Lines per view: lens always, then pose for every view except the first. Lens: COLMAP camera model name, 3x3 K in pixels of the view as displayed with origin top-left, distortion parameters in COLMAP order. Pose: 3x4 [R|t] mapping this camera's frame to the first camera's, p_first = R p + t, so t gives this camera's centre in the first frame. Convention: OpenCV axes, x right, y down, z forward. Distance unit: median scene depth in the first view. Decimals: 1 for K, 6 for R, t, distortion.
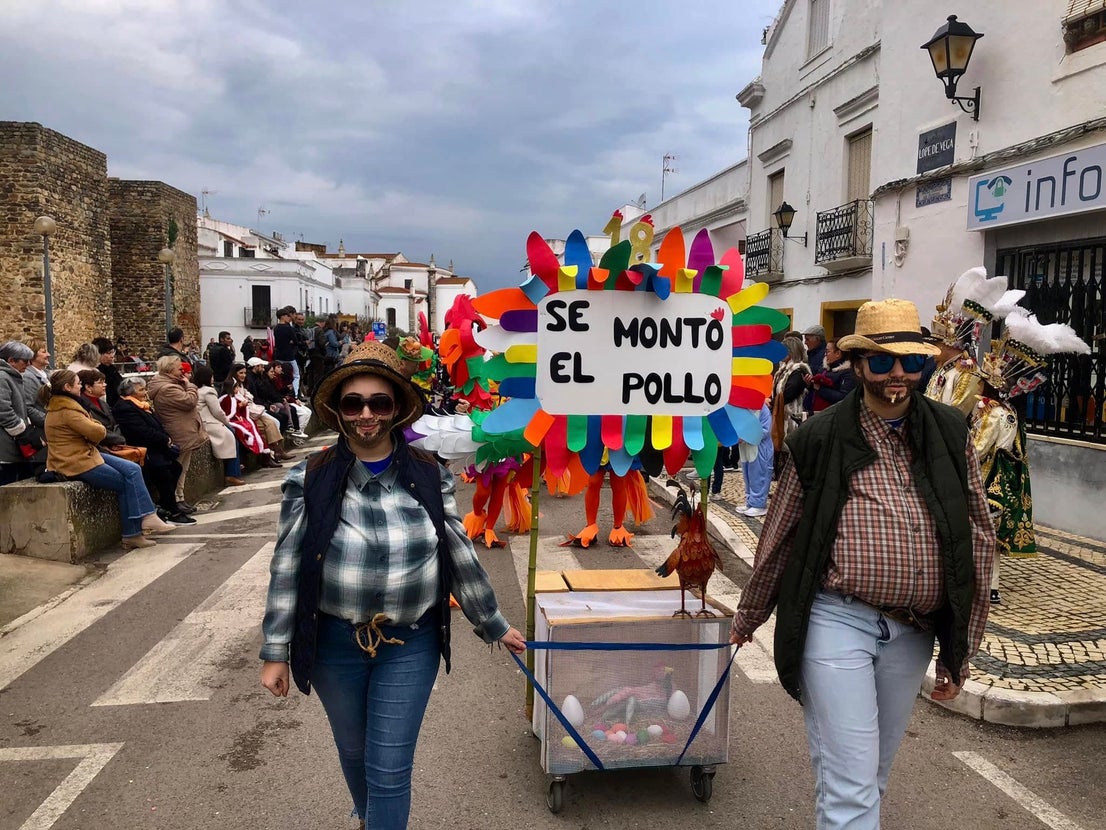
lens RADIAL K [[904.9, 0, 557.6], [0, 904.9, 420.3], [0, 0, 1]] dist [0.034155, -0.012059]
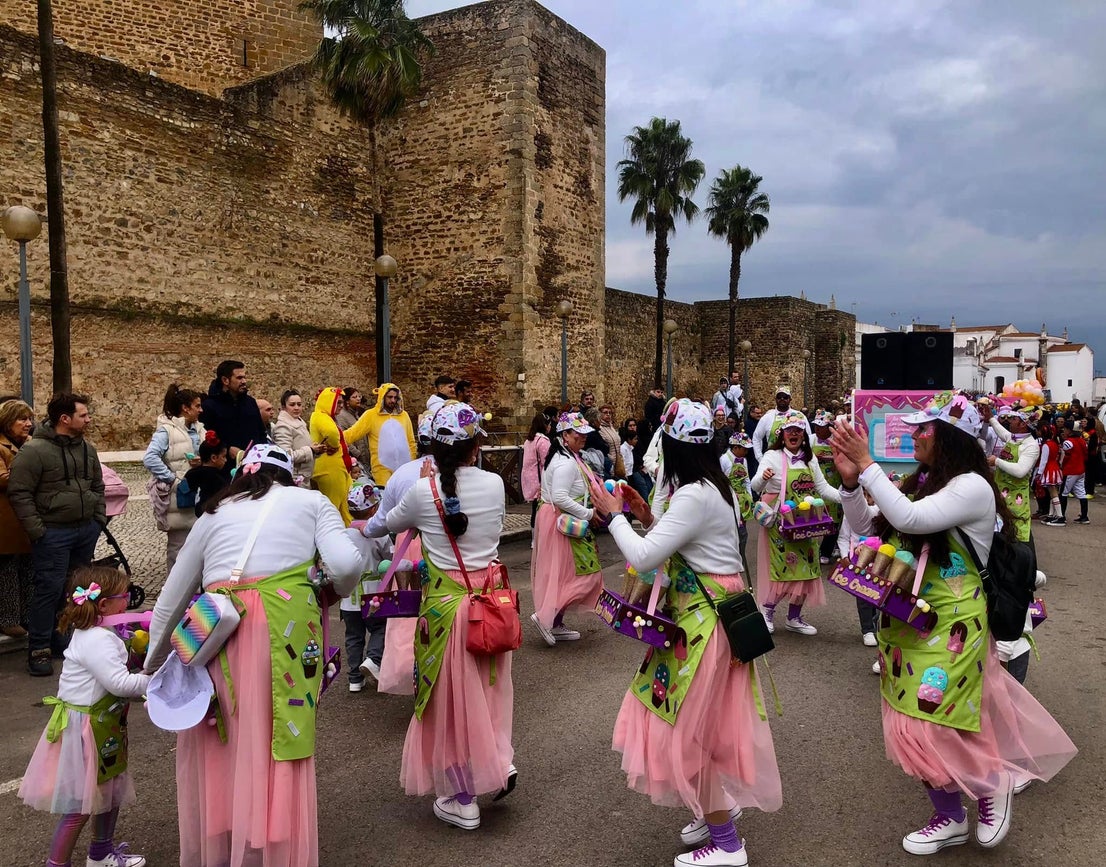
lens RADIAL K [[943.7, 0, 575.4], [0, 943.7, 431.6], [0, 0, 1]] dist [0.077229, -0.095369]
pose [[0.822590, 0.005191, -0.568612, 0.187555], [-0.040348, 0.997971, -0.049259, 0.071275], [0.567202, 0.063462, 0.821130, -0.853789]]
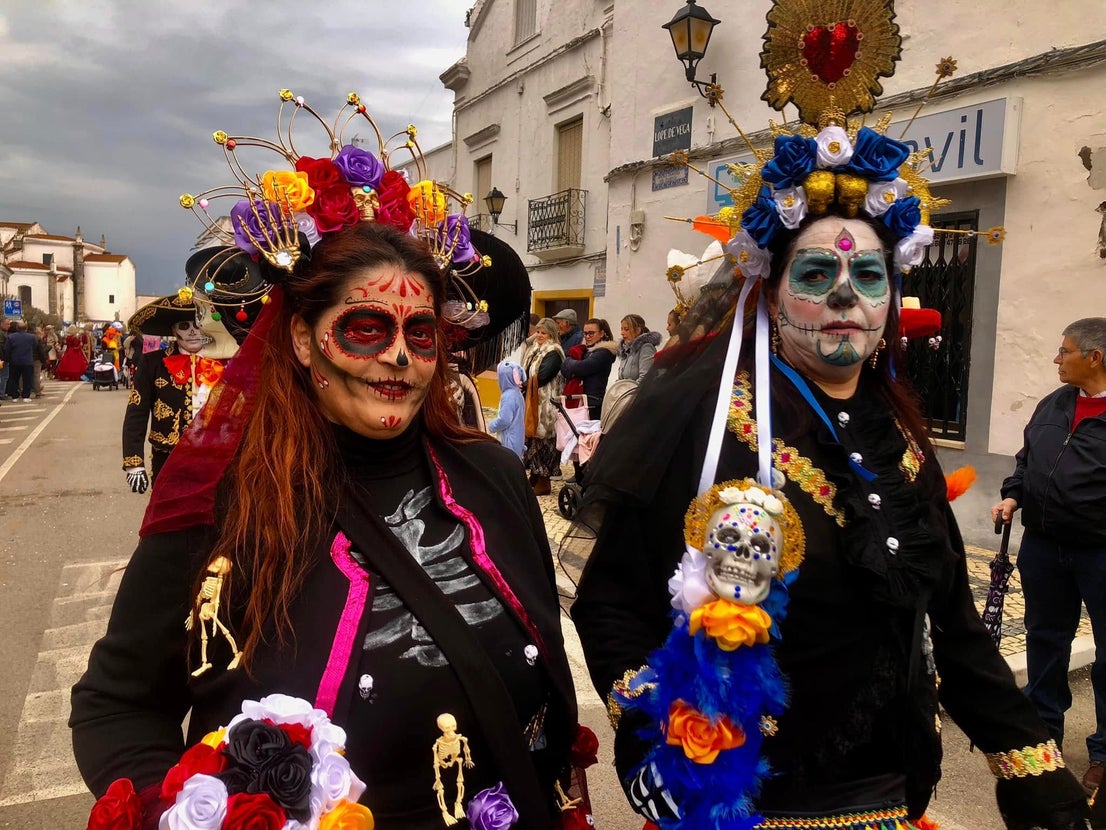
lens RADIAL K [[904.9, 0, 559.4], [0, 904.9, 413.4], [0, 0, 1]] dist [0.034155, -0.012059]
pose [[0.940205, -0.009350, 0.340480, -0.013399], [0.009183, 0.999956, 0.002104, 0.001932], [-0.340485, 0.001148, 0.940249, 0.034155]]
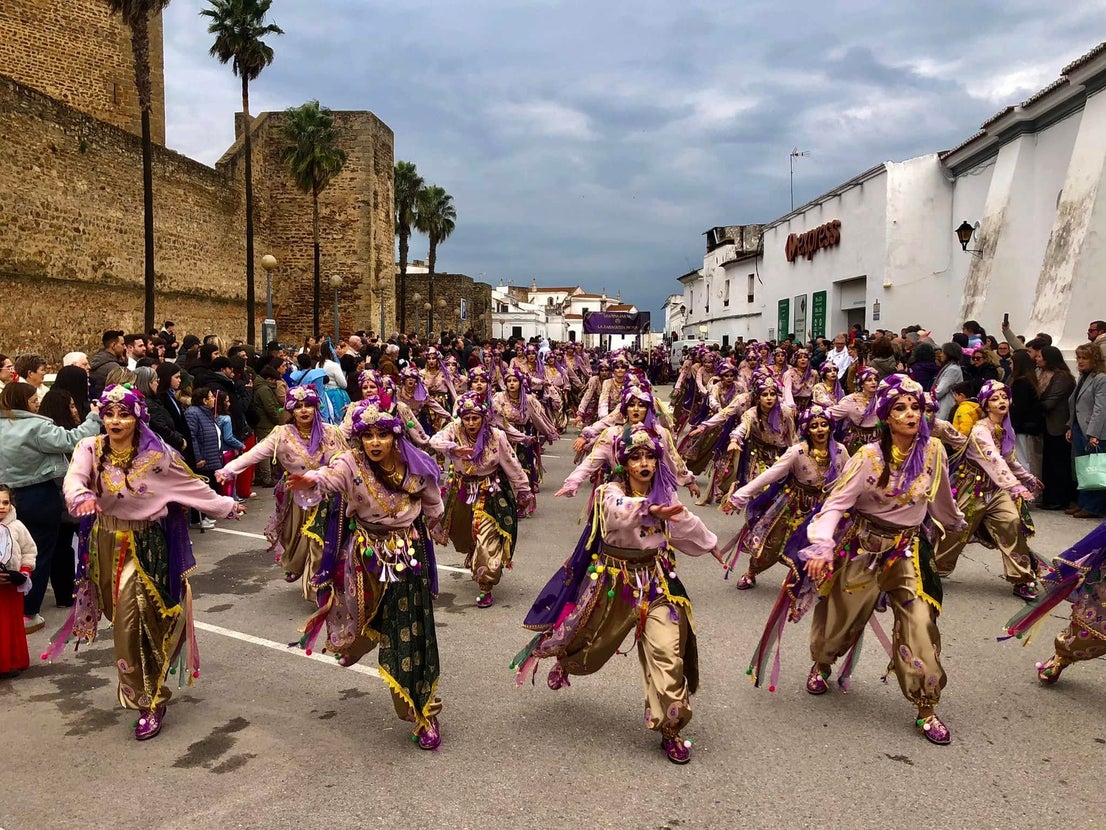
lens RADIAL K [[1053.0, 0, 546.1], [0, 1053.0, 439.0], [0, 0, 1]] dist [0.038331, 0.000000]
pose [[0.982313, 0.005764, -0.187158, 0.257935], [-0.007541, 0.999933, -0.008786, 0.185386], [0.187095, 0.010042, 0.982291, -1.995142]]
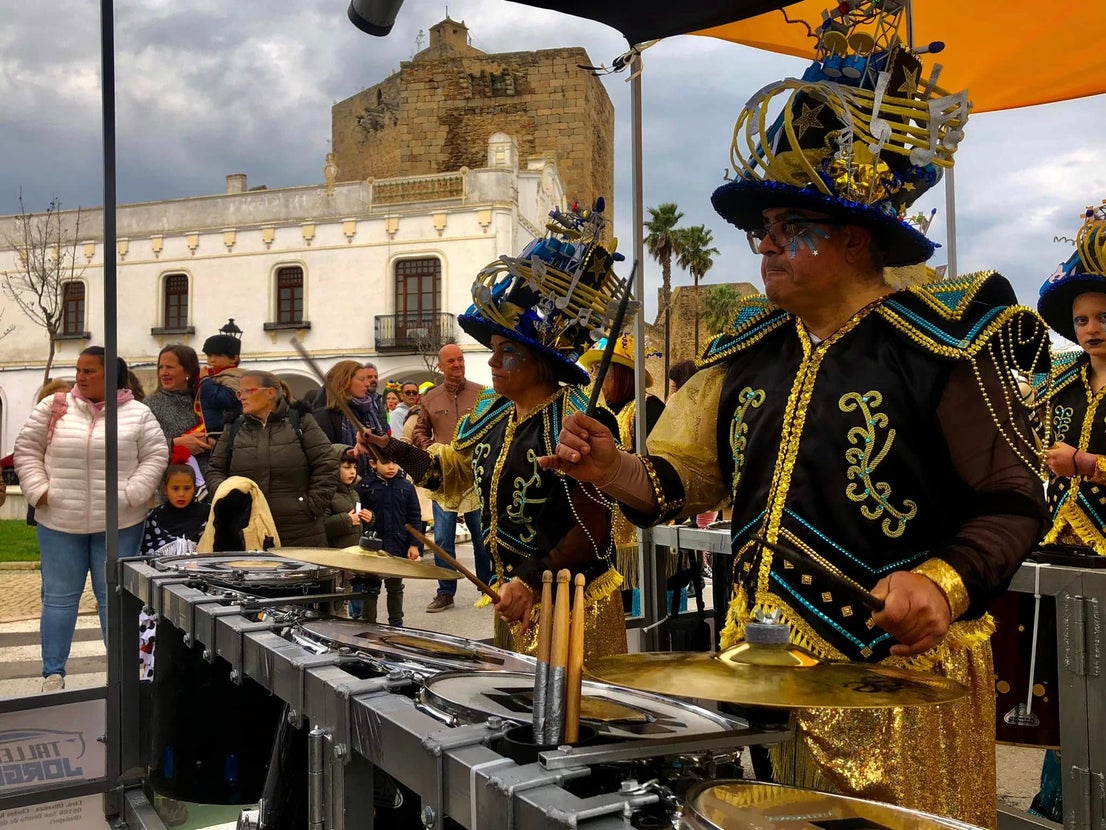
lens RADIAL K [[1051.6, 0, 556.3], [0, 1051.6, 424.9], [0, 0, 1]] dist [0.038375, 0.000000]
pose [[0.909967, -0.026239, -0.413849, 0.277912], [-0.025083, 0.992686, -0.118091, 0.316861], [0.413921, 0.117839, 0.902653, -2.985057]]
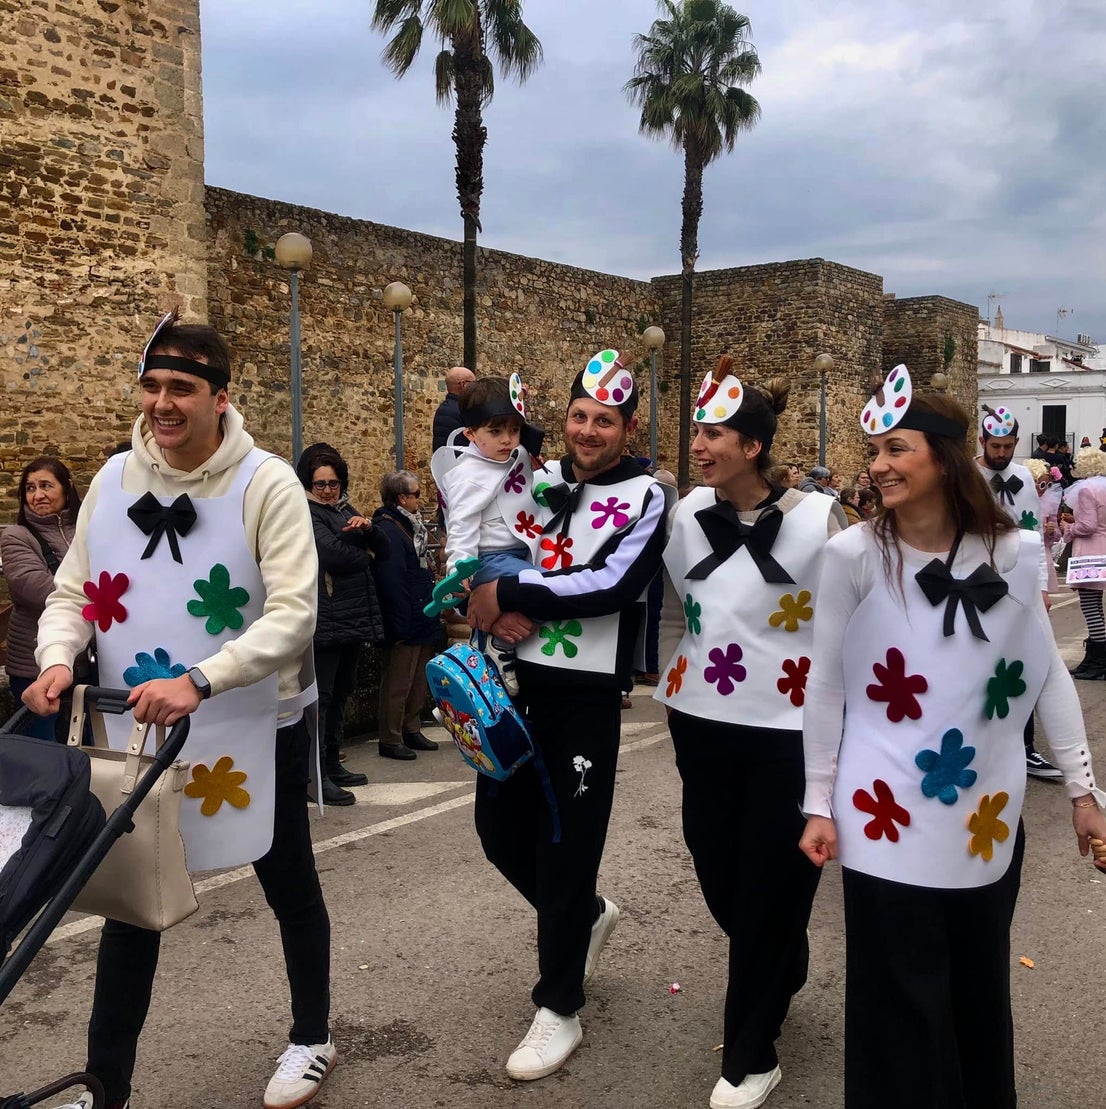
lens RADIAL K [[1204.9, 0, 522.9], [0, 1204.9, 551.8], [0, 0, 1]] dist [0.020457, 0.000000]
pose [[0.739170, 0.027857, -0.672943, 0.085295], [-0.045933, 0.998903, -0.009103, 0.021170], [0.671951, 0.037639, 0.739638, -0.175533]]
